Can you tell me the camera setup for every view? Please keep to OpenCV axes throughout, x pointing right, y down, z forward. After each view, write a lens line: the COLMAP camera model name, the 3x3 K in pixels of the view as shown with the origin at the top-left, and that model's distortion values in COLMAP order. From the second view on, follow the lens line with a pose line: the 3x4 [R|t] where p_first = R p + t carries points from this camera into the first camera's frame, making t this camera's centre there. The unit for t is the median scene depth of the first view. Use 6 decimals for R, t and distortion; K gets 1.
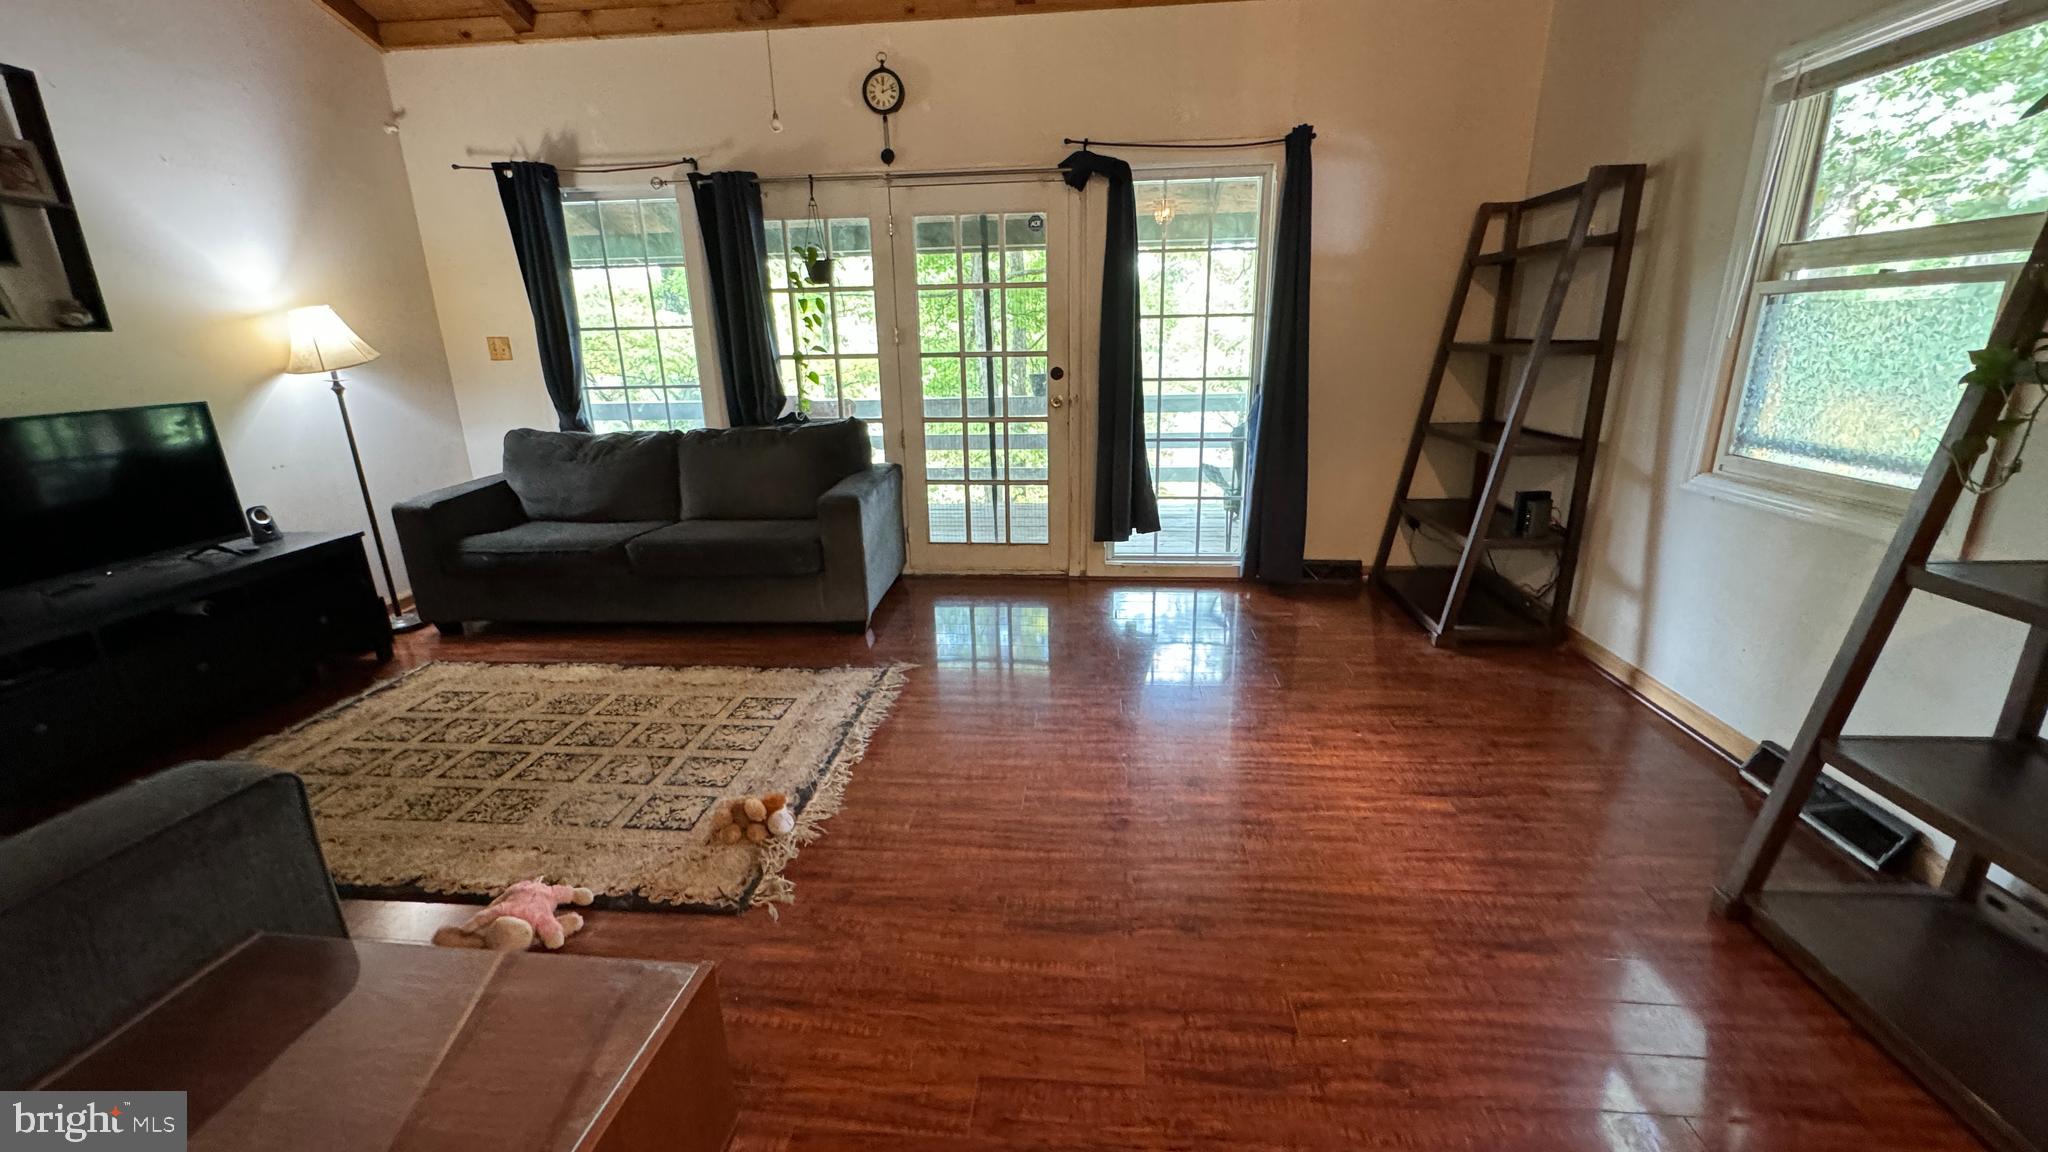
lens RADIAL K [[813.7, 0, 1024.0], [0, 813.7, 576.0], [0, 0, 1]] dist [-0.000638, 0.000209]
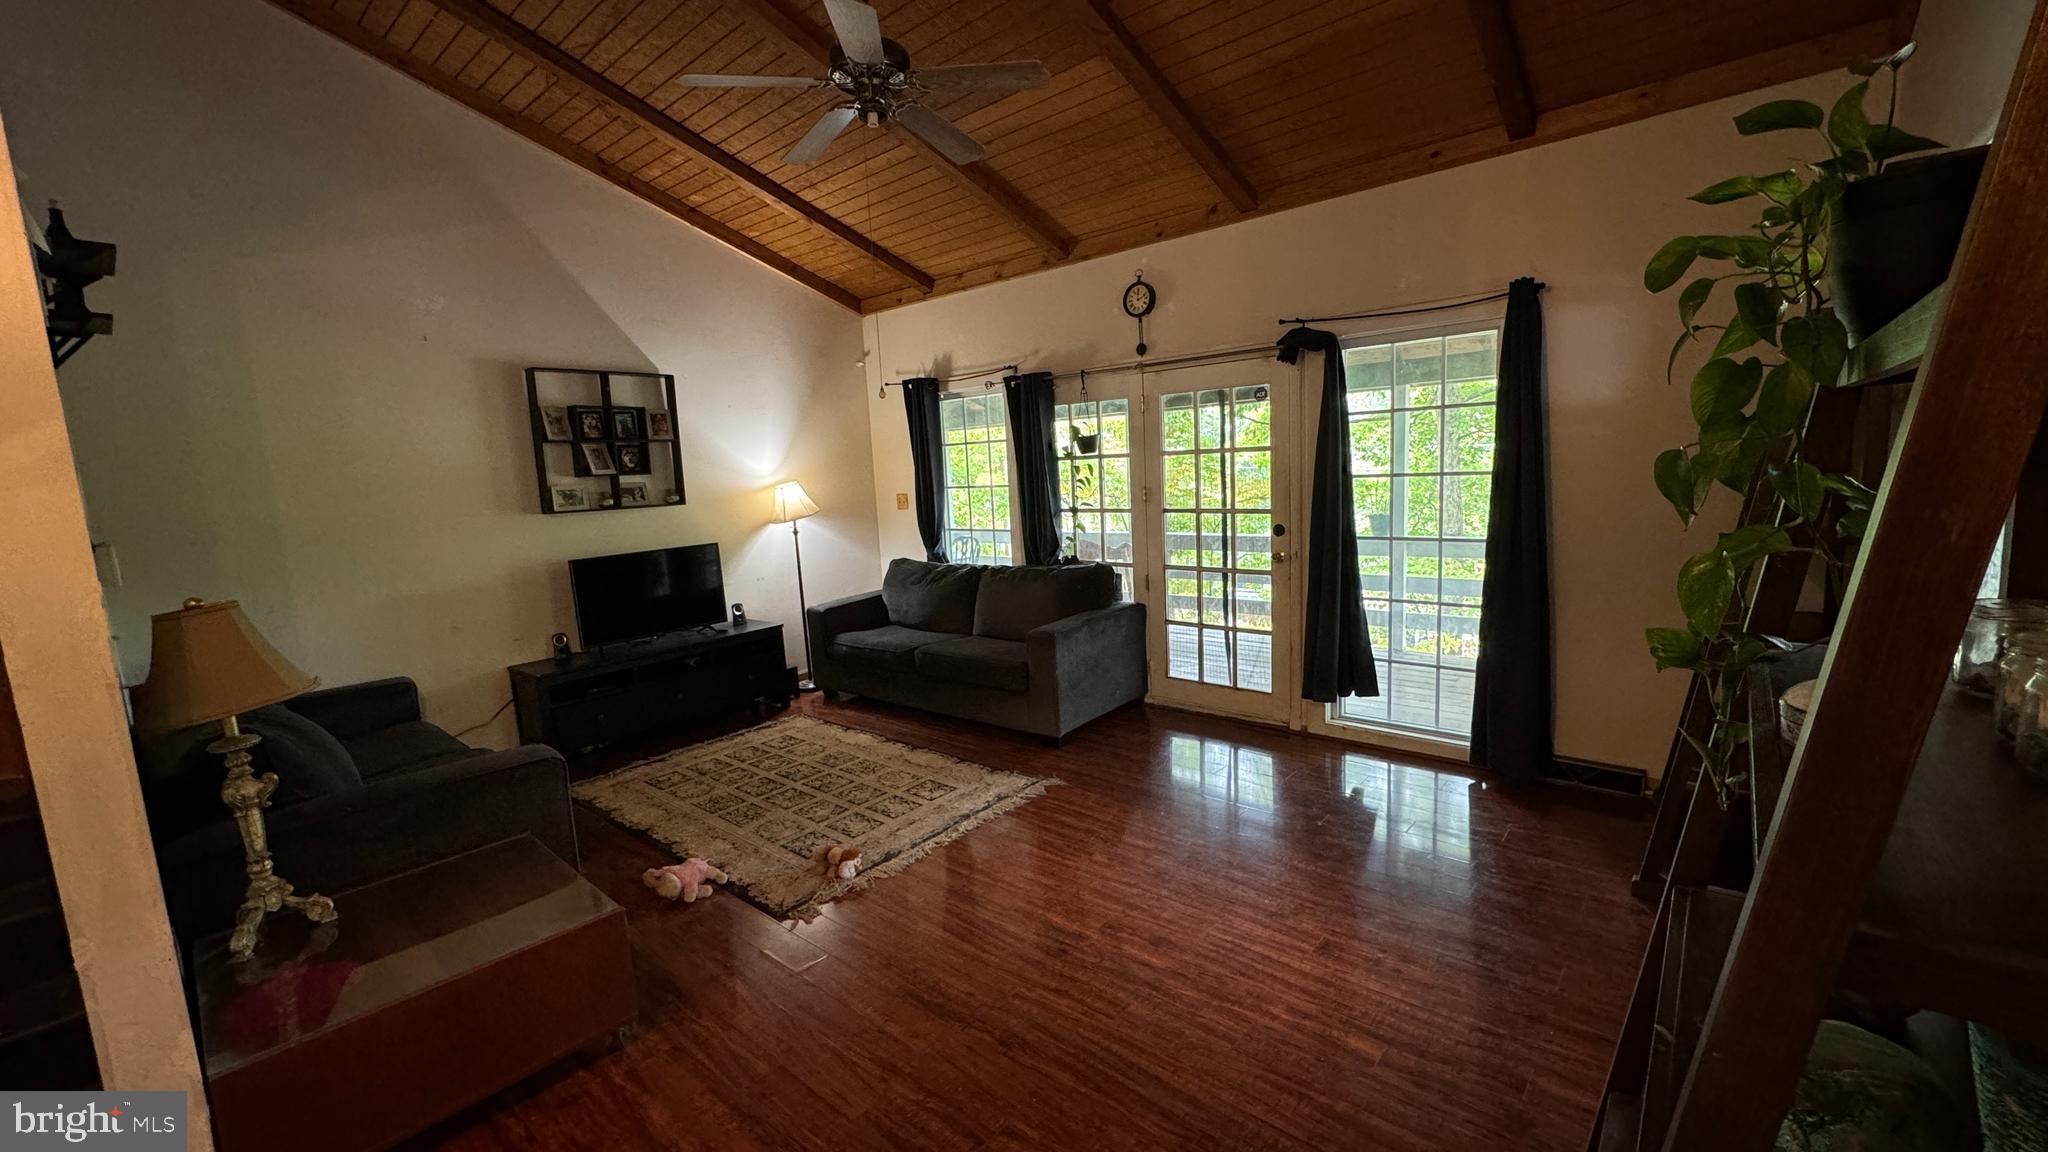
lens RADIAL K [[815.1, 0, 1022.4], [0, 815.1, 576.0], [0, 0, 1]] dist [-0.002993, -0.000437]
pose [[0.811018, 0.058064, -0.582132, 0.427093], [-0.132964, 0.987316, -0.086766, -0.065044], [0.569710, 0.147772, 0.808451, -0.014812]]
